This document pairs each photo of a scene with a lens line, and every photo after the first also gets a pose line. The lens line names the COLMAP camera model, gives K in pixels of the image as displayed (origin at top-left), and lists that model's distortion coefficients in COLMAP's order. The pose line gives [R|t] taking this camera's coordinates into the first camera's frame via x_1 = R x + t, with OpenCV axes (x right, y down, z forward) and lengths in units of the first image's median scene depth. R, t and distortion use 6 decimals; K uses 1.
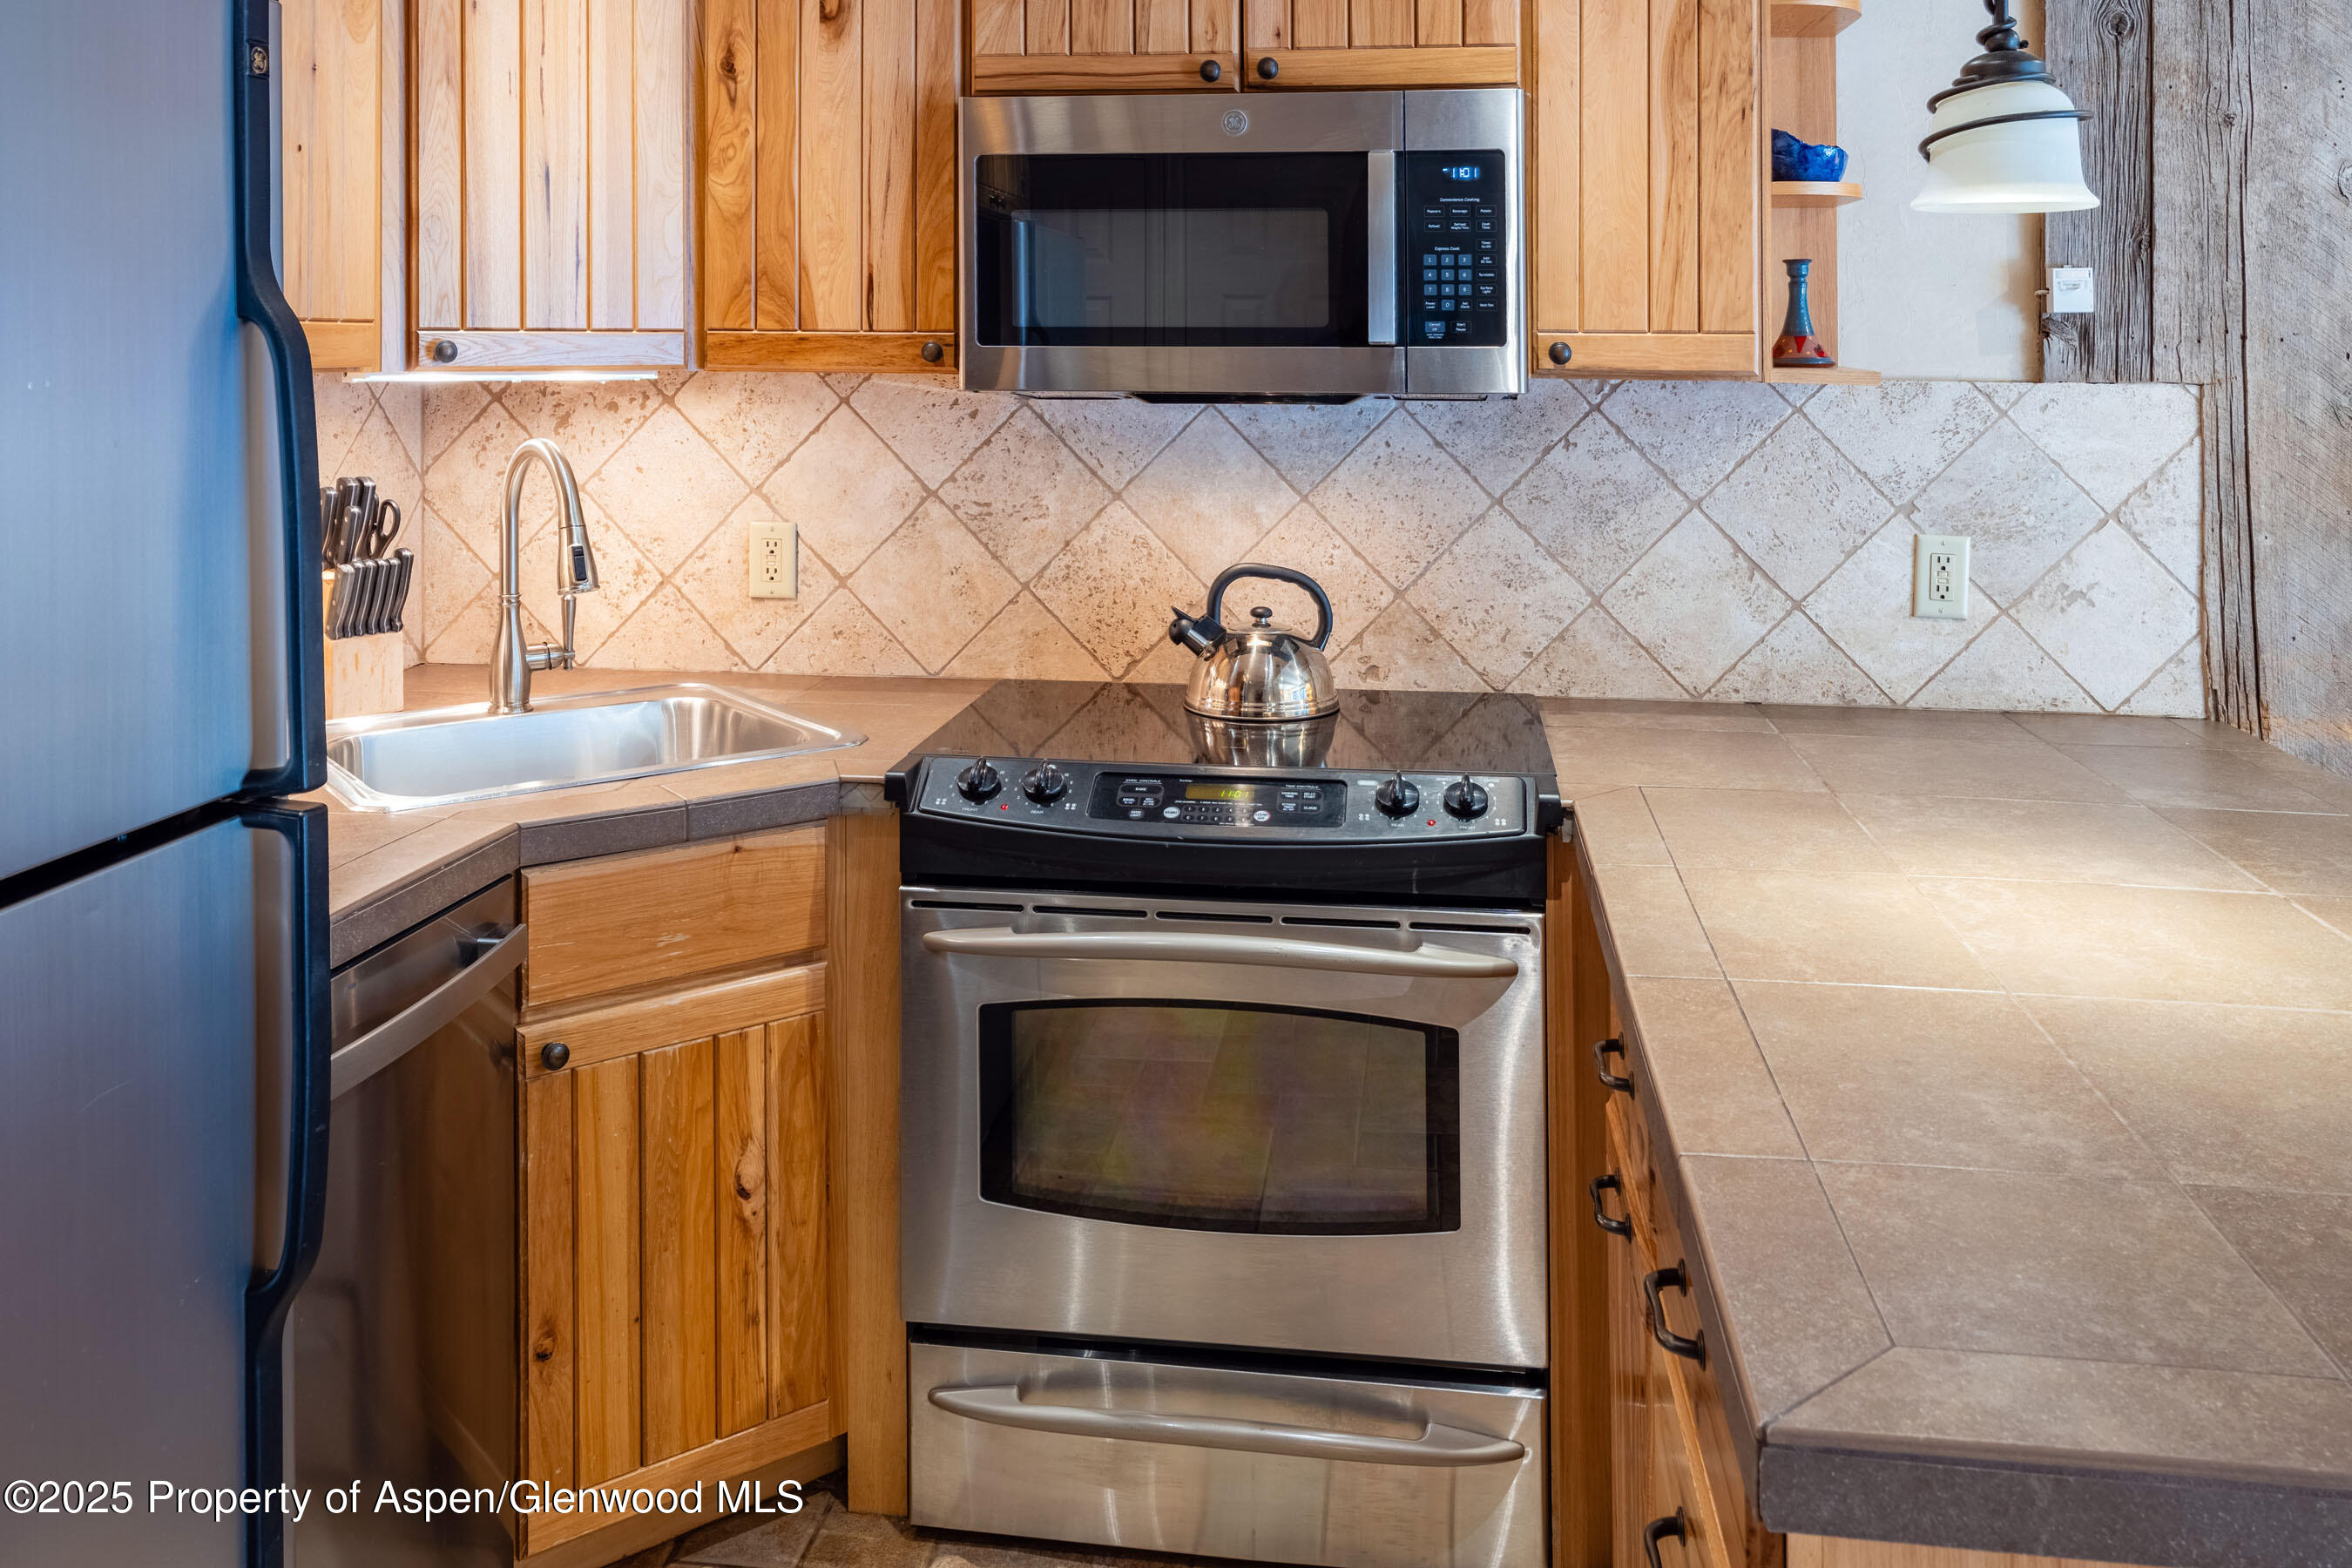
lens RADIAL K [[1848.9, 0, 1175.9], [0, 1848.9, 709.7], [0, 0, 1]] dist [0.004048, -0.005878]
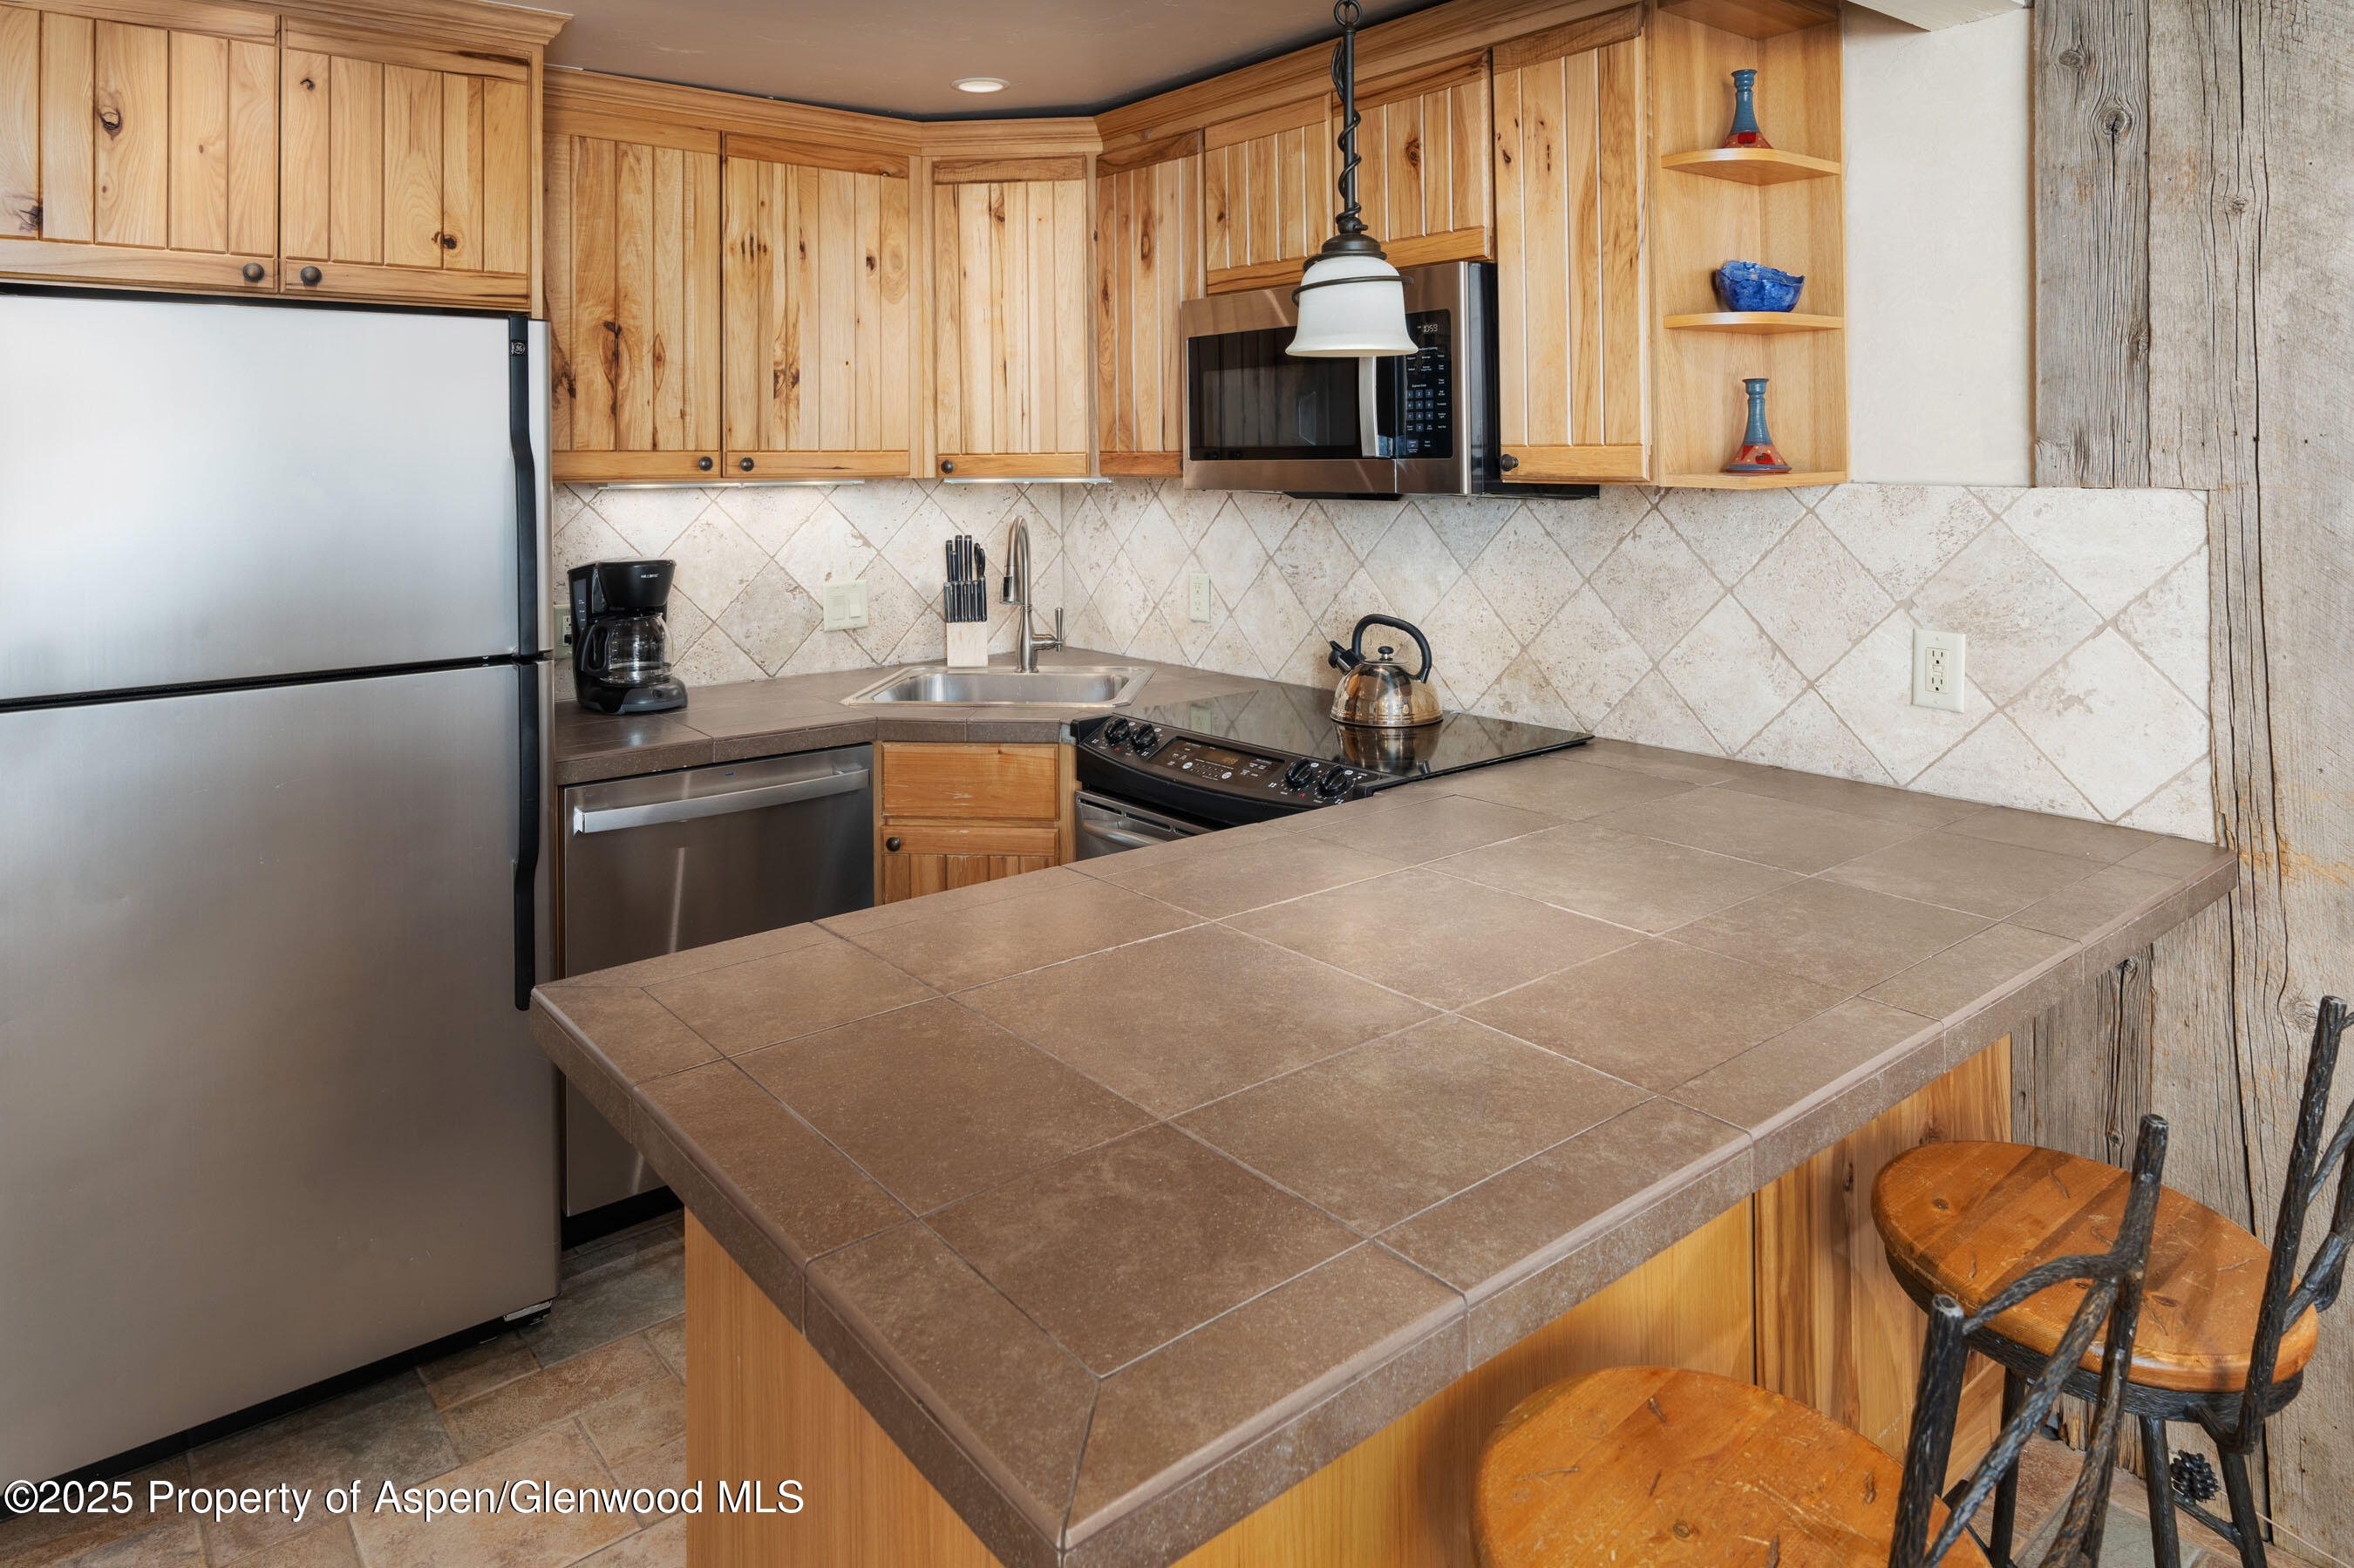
lens RADIAL K [[1394.3, 0, 1177.6], [0, 1394.3, 785.7], [0, 0, 1]] dist [-0.000936, 0.000917]
pose [[0.734635, 0.146083, -0.662549, 0.644182], [-0.121925, 0.989072, 0.082886, -0.019246], [0.667417, 0.019891, 0.744418, 0.110173]]
